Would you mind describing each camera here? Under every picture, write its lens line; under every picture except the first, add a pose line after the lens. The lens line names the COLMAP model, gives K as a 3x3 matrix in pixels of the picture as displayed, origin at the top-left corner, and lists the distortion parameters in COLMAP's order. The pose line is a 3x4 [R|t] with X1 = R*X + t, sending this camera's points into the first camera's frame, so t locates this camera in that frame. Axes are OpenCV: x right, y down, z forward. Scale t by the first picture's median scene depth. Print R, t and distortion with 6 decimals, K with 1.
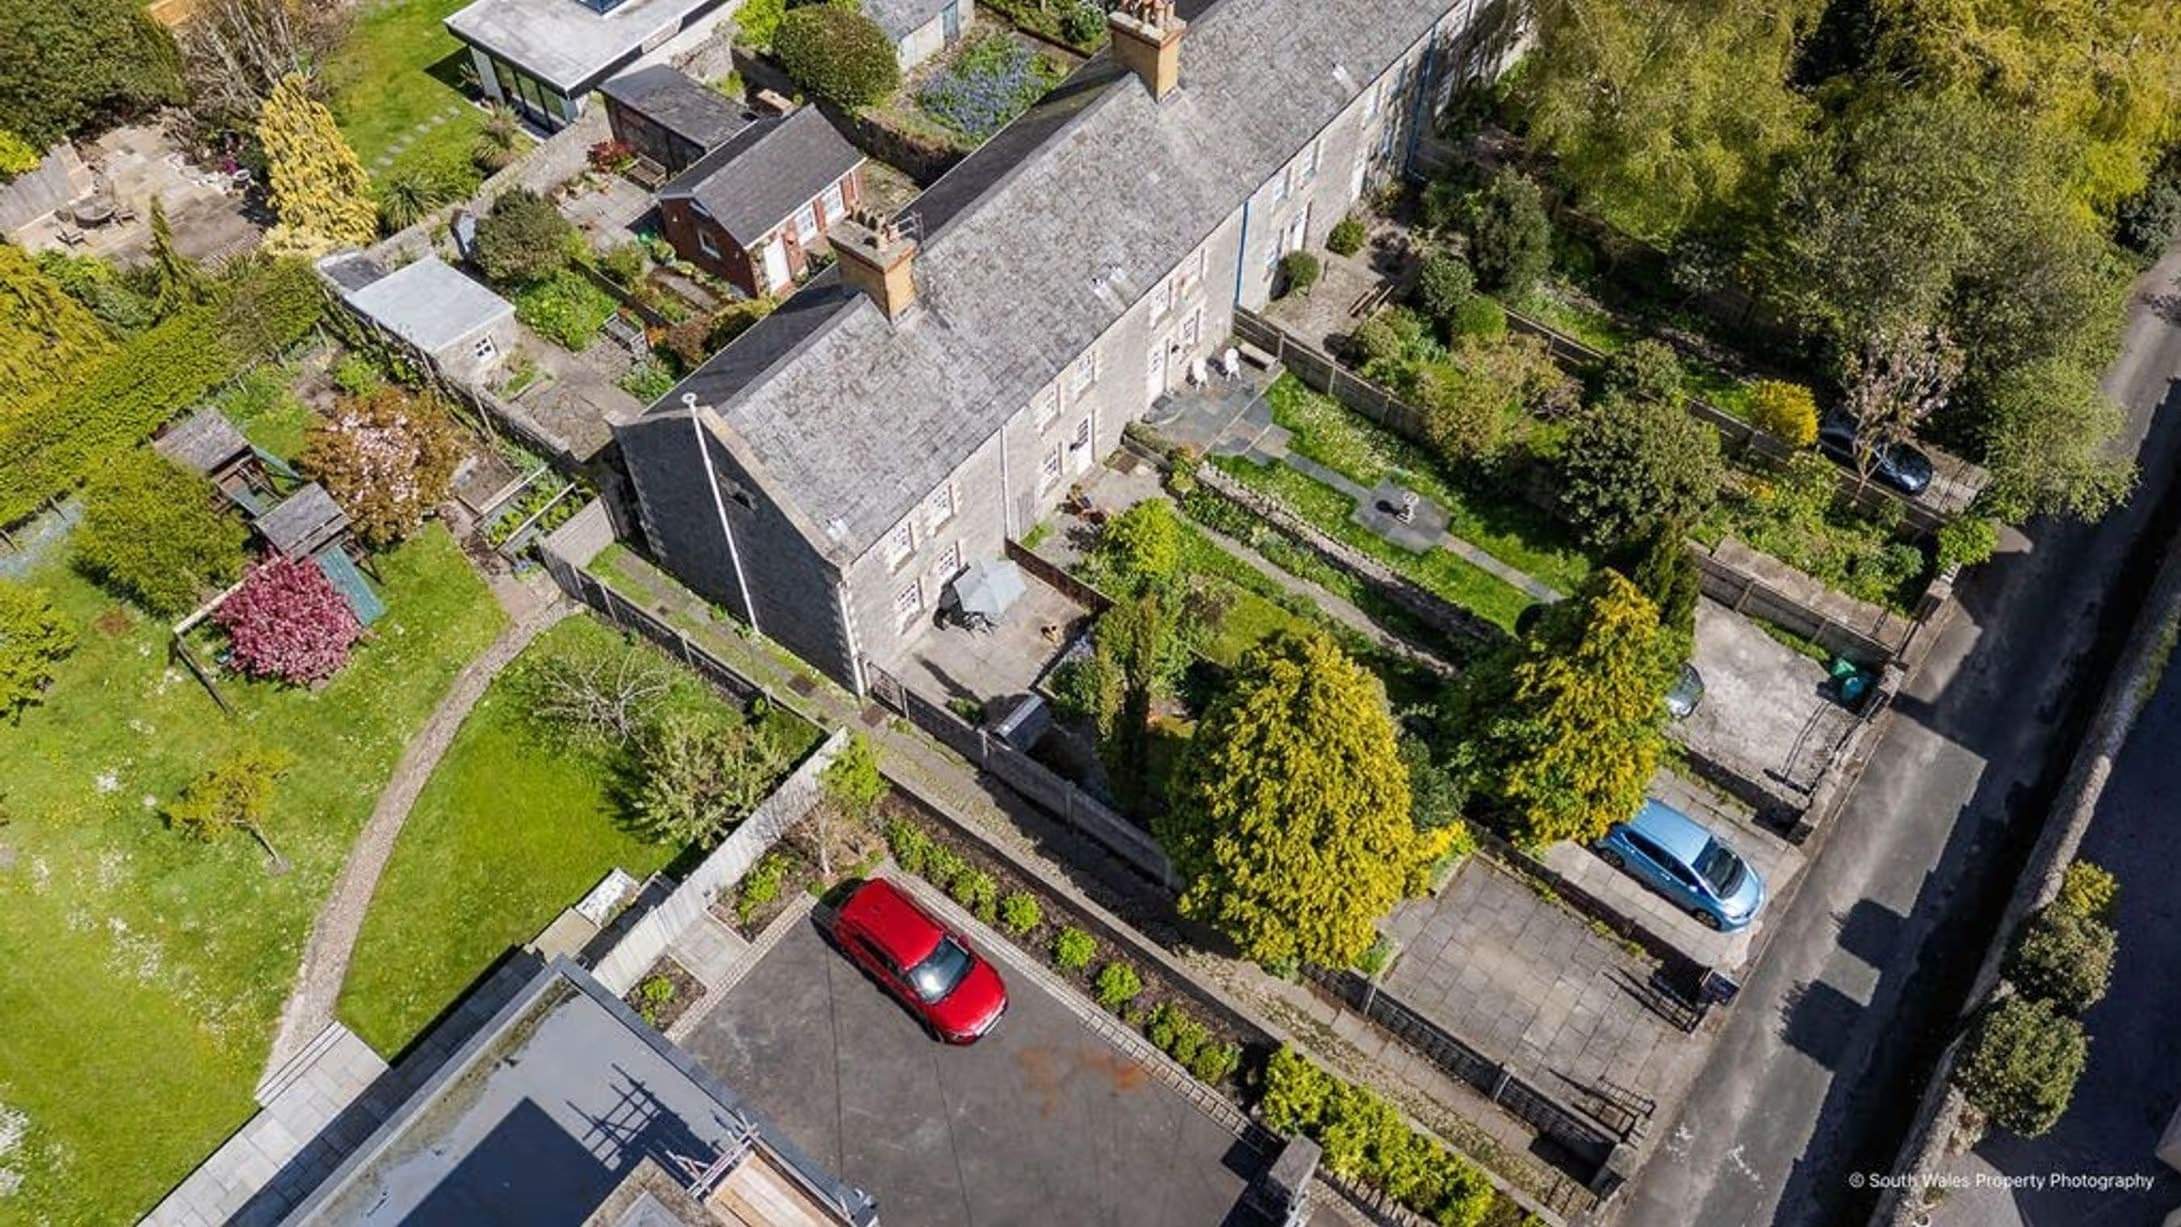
lens RADIAL K [[1547.2, 0, 1090.5], [0, 1547.2, 613.5], [0, 0, 1]] dist [0.039795, -0.001383]
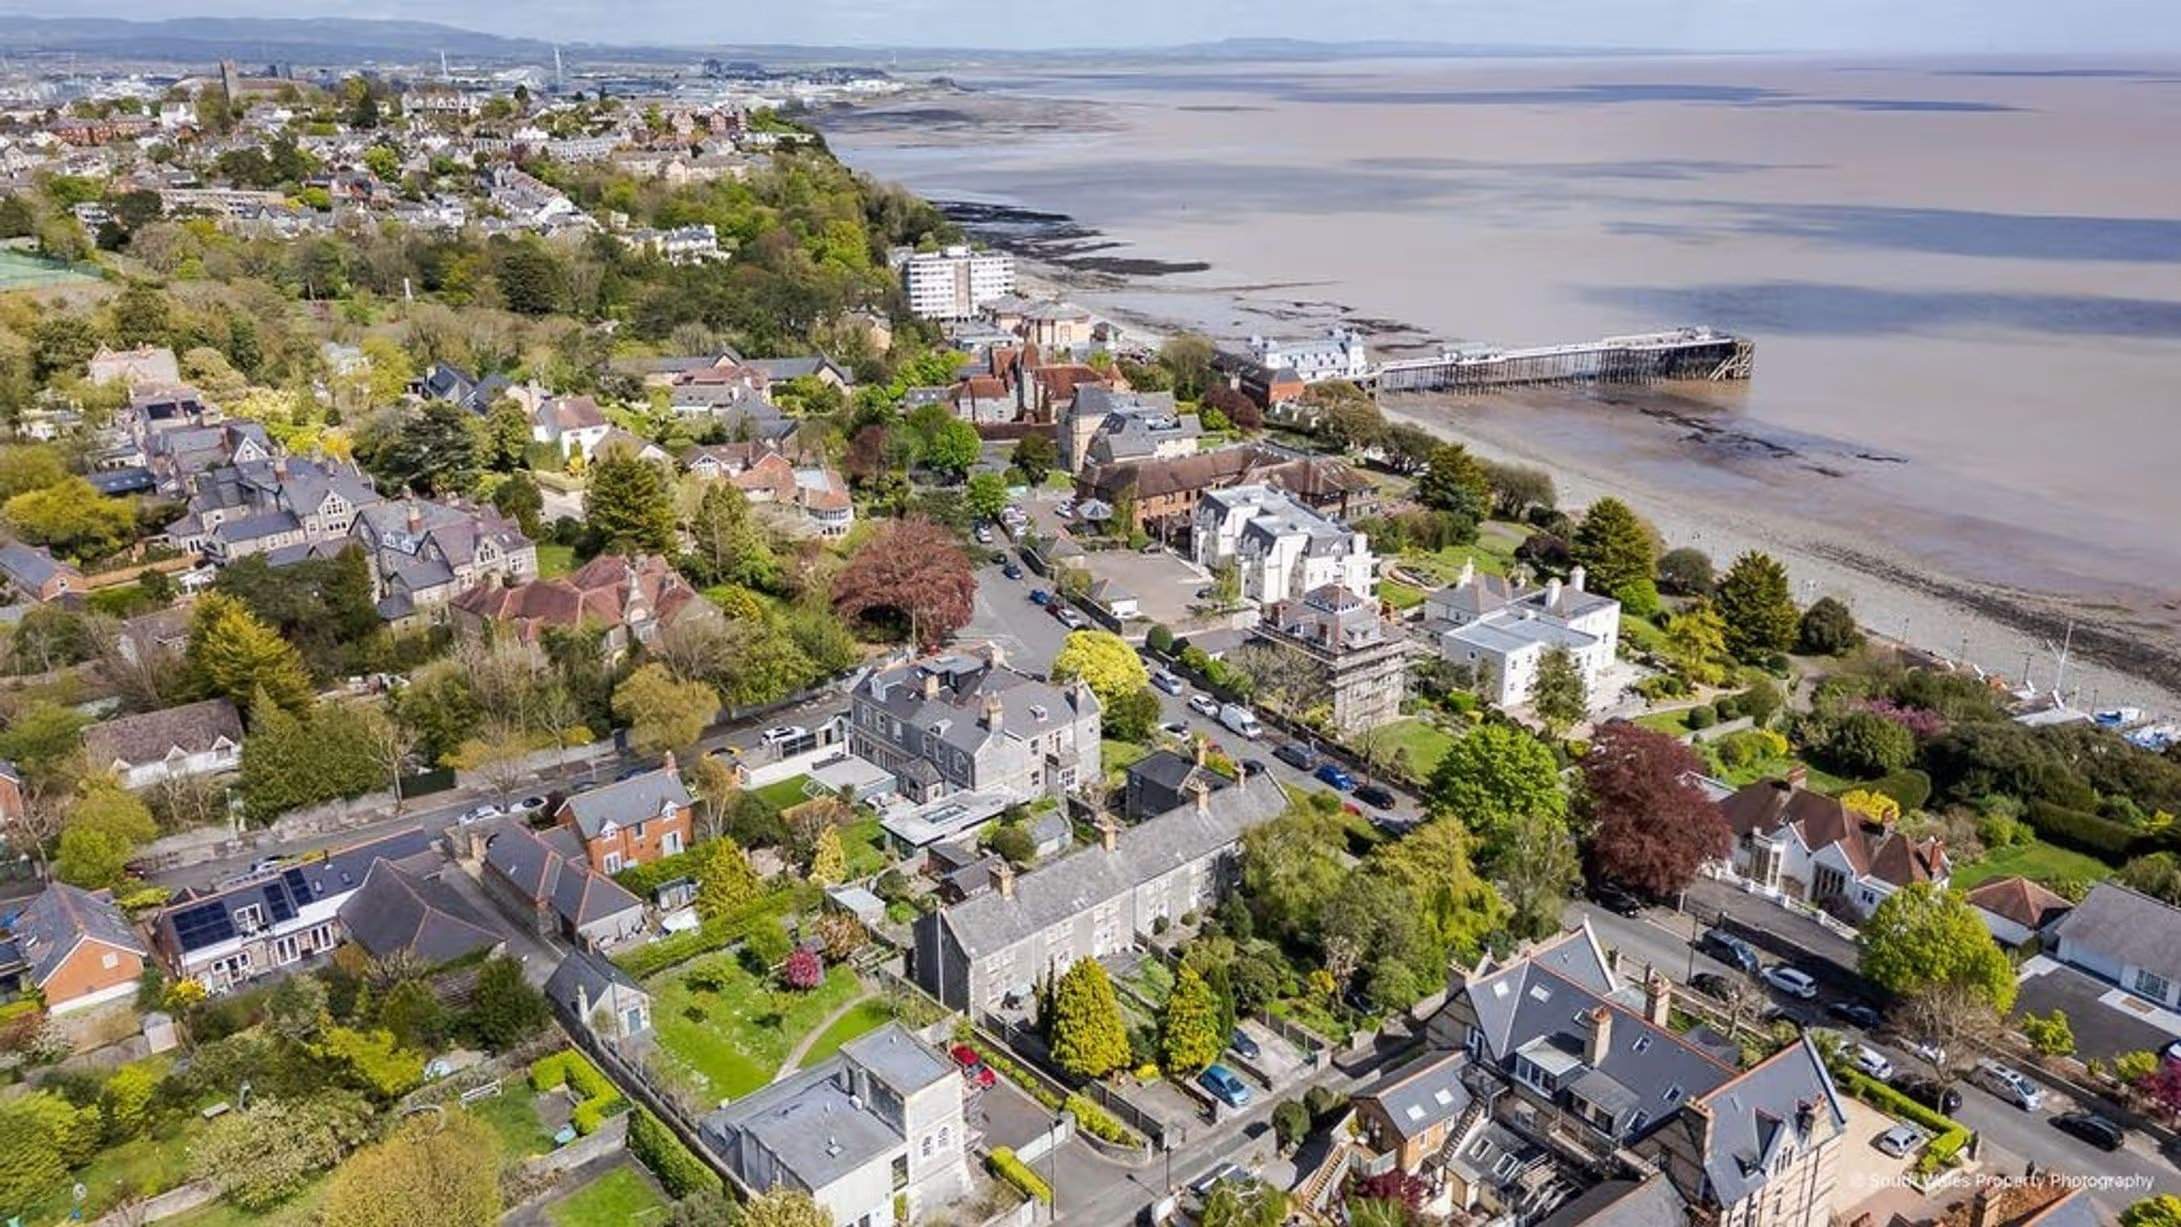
lens RADIAL K [[1547.2, 0, 1090.5], [0, 1547.2, 613.5], [0, 0, 1]] dist [0.039795, -0.001383]
pose [[0.980497, 0.051049, -0.189790, 0.508372], [-0.149608, 0.820096, -0.552322, 0.867663], [0.127451, 0.569944, 0.811739, -1.549646]]
